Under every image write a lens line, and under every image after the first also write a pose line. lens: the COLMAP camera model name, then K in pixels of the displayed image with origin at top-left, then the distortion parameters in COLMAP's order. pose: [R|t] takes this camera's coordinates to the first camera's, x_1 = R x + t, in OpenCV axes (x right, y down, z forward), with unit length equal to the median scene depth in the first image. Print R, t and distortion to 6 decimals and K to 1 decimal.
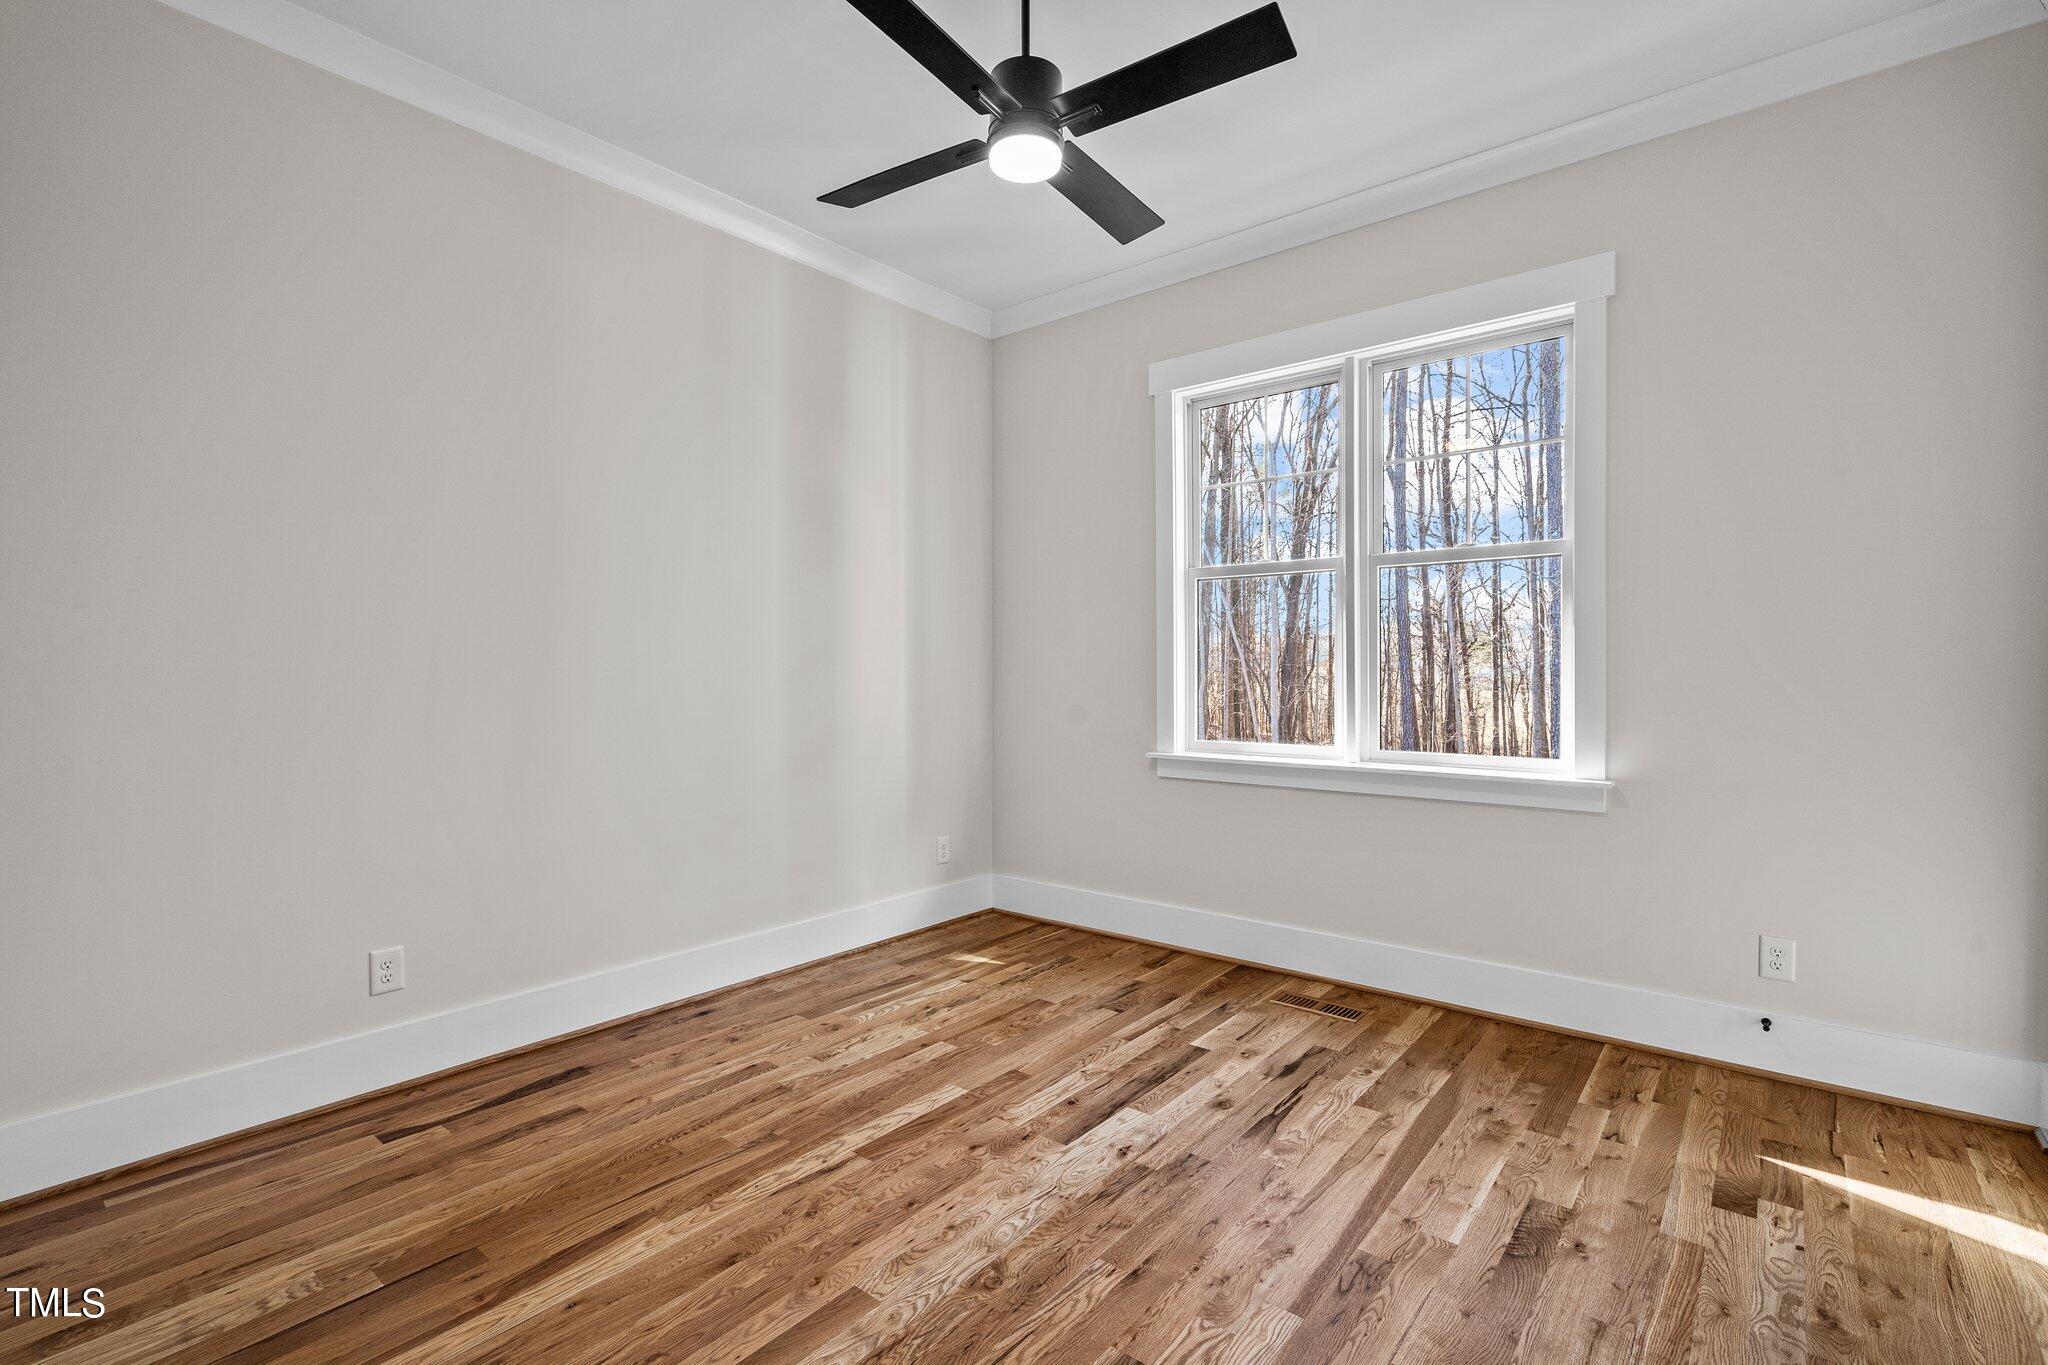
lens RADIAL K [[933.8, 0, 1041.3], [0, 933.8, 674.1], [0, 0, 1]] dist [-0.001700, -0.000064]
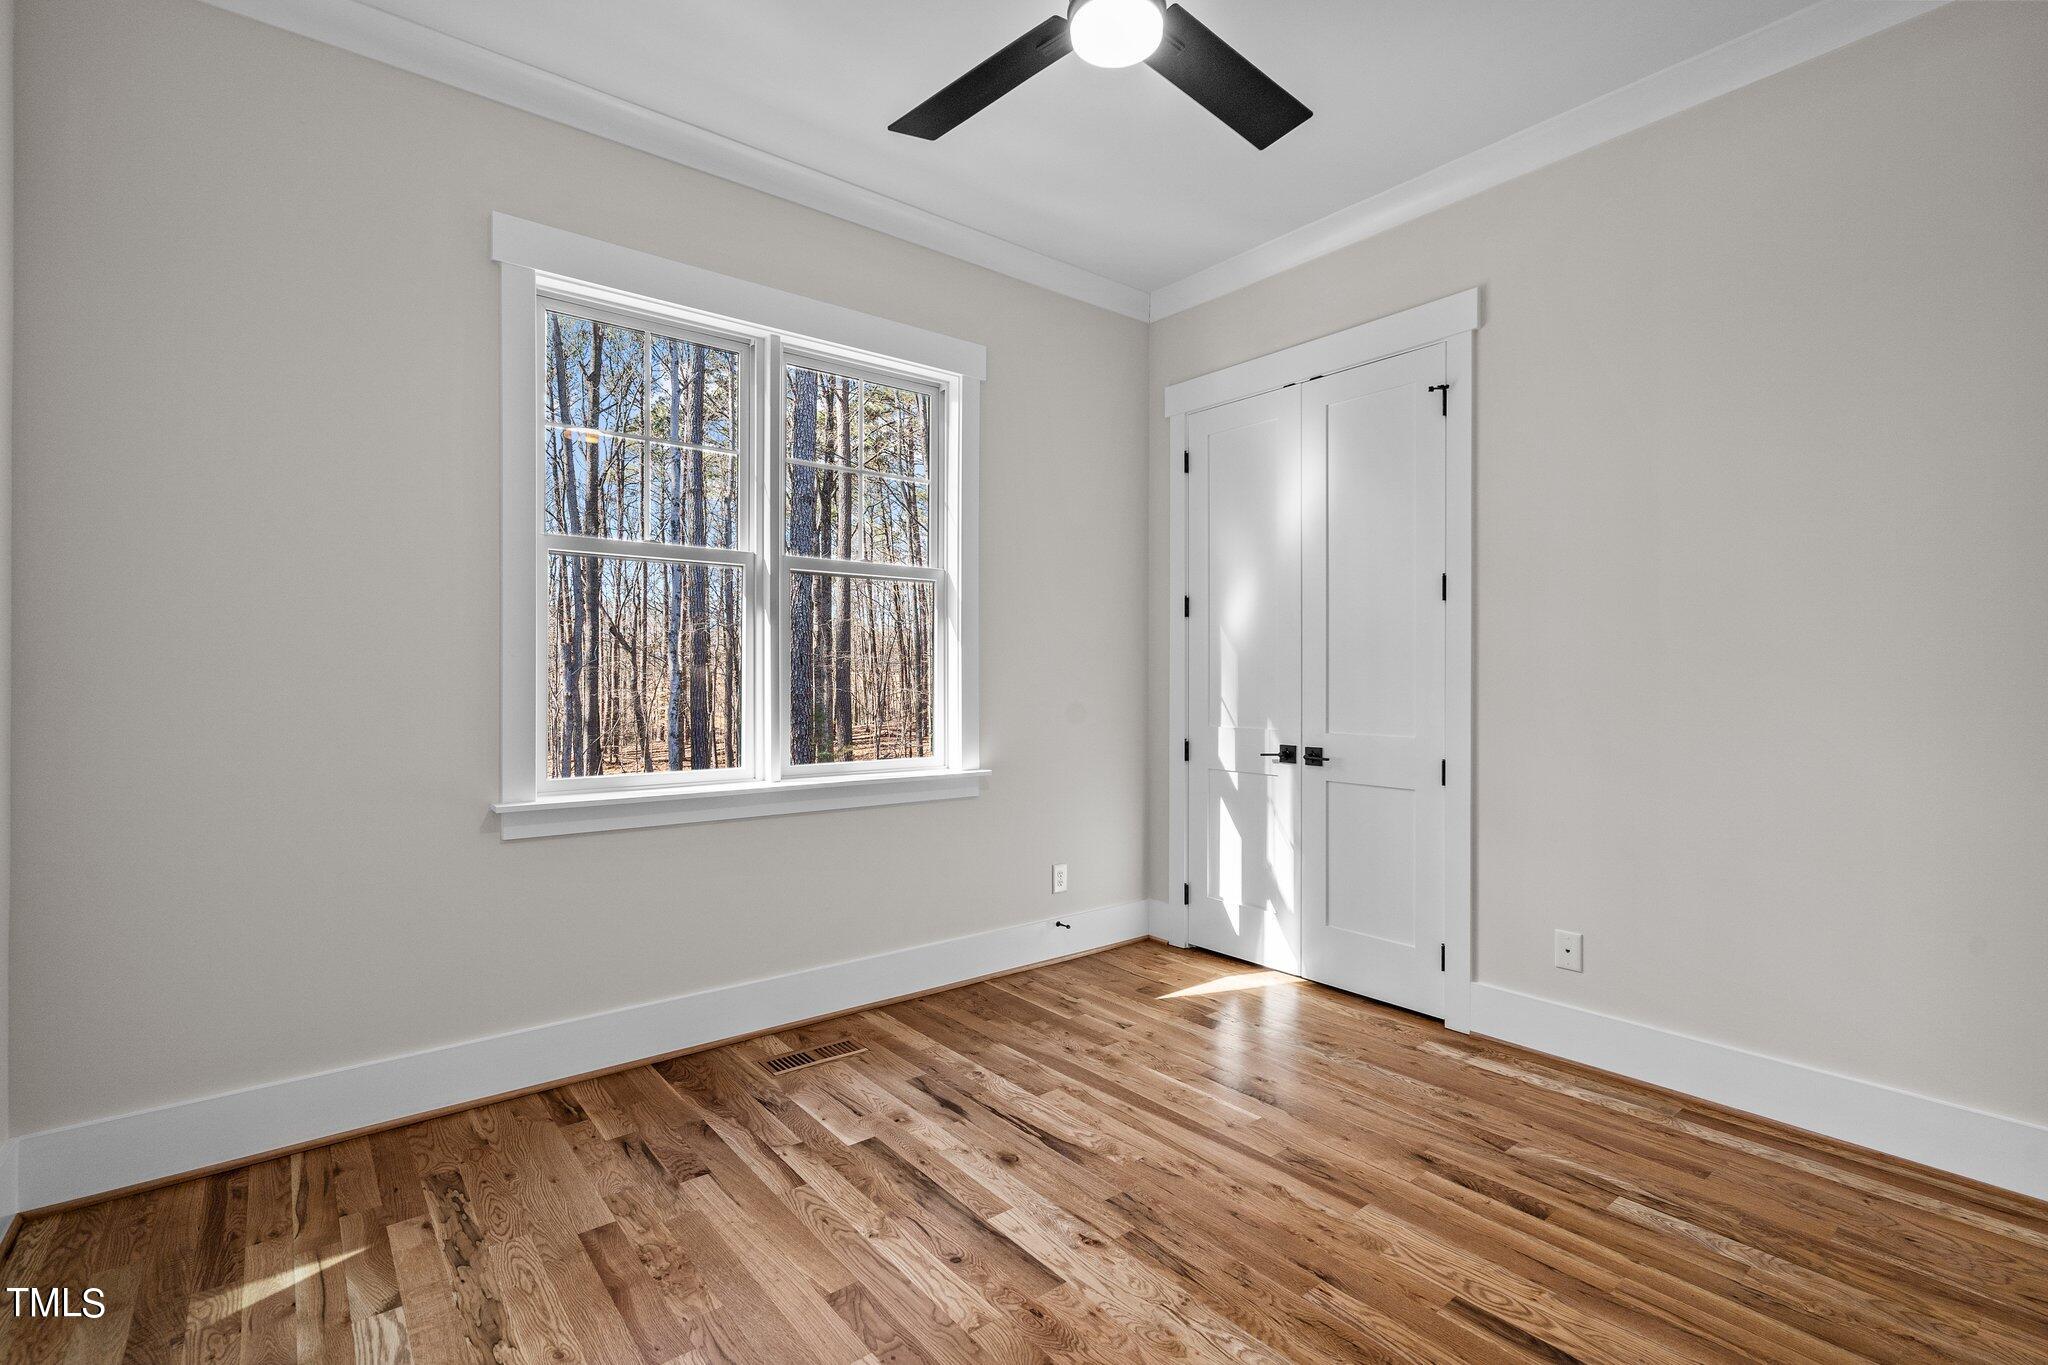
lens RADIAL K [[933.8, 0, 1007.4], [0, 933.8, 679.5], [0, 0, 1]] dist [-0.001700, -0.000064]
pose [[0.214022, 0.002961, 0.976824, -0.598345], [0.000830, 0.999994, -0.003213, -0.002800], [-0.976828, 0.001499, 0.214019, 0.692575]]
